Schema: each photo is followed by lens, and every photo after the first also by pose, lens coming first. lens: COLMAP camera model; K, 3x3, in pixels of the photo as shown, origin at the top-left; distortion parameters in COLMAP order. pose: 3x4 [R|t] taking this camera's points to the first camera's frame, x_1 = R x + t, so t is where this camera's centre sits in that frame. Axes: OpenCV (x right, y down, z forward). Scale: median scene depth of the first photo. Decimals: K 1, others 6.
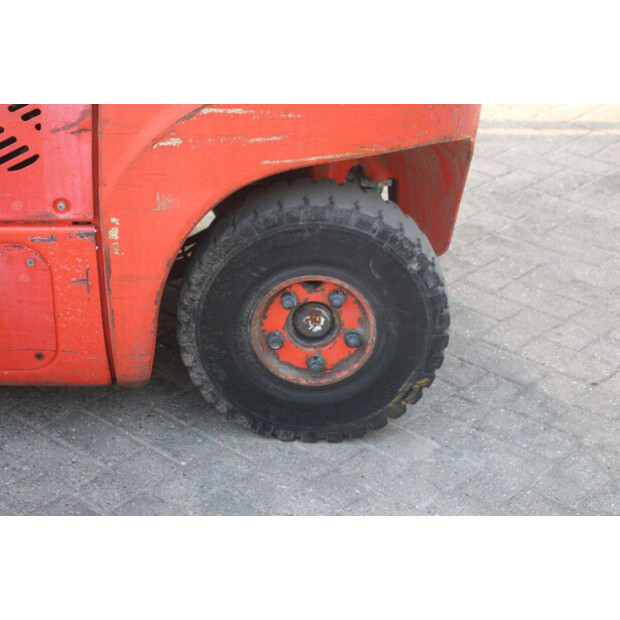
lens RADIAL K [[1451.1, 0, 308.5], [0, 1451.1, 309.8], [0, 0, 1]] dist [0.413856, 0.000000]
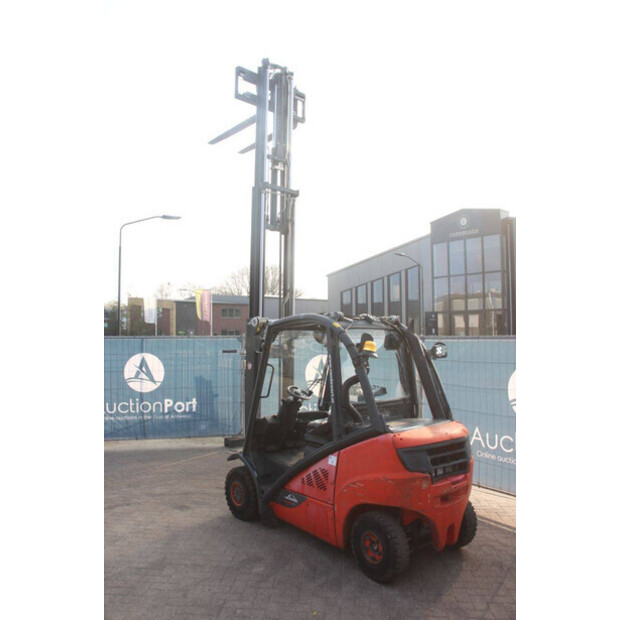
lens RADIAL K [[508.7, 0, 312.0], [0, 508.7, 307.6], [0, 0, 1]] dist [-0.154680, 0.134055]
pose [[0.604101, -0.075671, -0.793307, 1.080937], [-0.362557, 0.860393, -0.358156, -0.009098], [0.709658, 0.503981, 0.492329, -0.129439]]
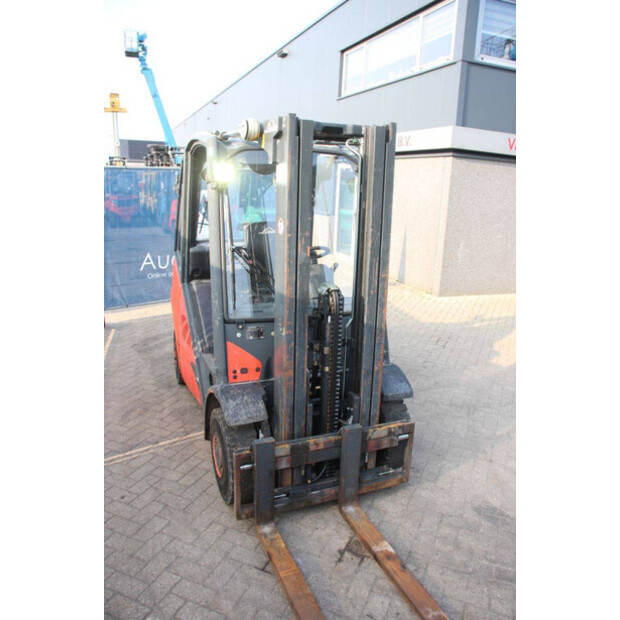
lens RADIAL K [[508.7, 0, 310.8], [0, 508.7, 315.5], [0, 0, 1]] dist [-0.154680, 0.134055]
pose [[-0.305676, -0.279978, 0.910041, -1.652626], [0.409313, 0.824324, 0.391092, -0.756416], [-0.859666, 0.492039, -0.137378, 1.180772]]
